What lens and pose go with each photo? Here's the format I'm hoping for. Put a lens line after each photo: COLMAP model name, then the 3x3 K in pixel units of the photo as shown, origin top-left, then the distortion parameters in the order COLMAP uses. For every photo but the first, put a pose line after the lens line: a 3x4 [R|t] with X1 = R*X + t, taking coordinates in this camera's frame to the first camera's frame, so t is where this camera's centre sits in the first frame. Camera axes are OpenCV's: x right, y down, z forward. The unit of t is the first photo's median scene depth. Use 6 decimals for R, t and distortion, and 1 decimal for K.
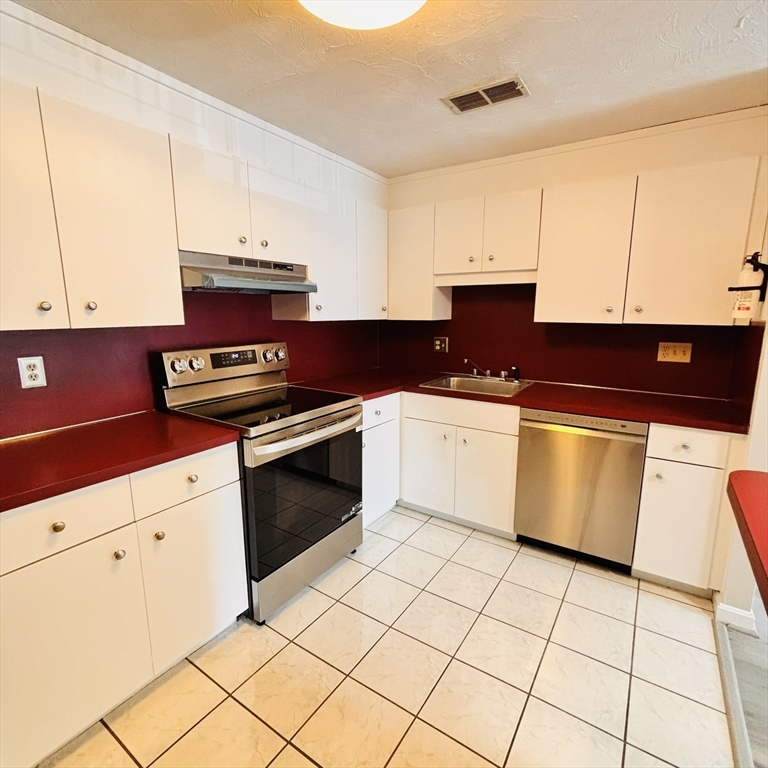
lens RADIAL K [[414.4, 0, 384.9], [0, 414.4, 382.9], [0, 0, 1]] dist [0.003213, -0.001116]
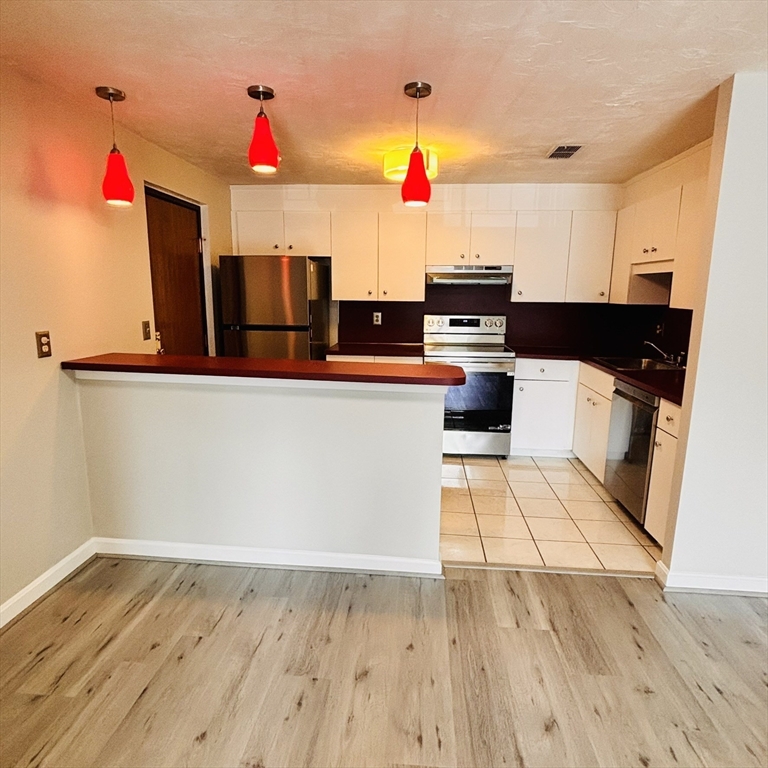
lens RADIAL K [[496.9, 0, 386.1], [0, 496.9, 385.6], [0, 0, 1]] dist [0.000008, -0.002930]
pose [[0.488906, 0.170013, -0.855609, 1.386898], [-0.156852, 0.981972, 0.105495, 0.035468], [0.858119, 0.082627, 0.506759, -0.326352]]
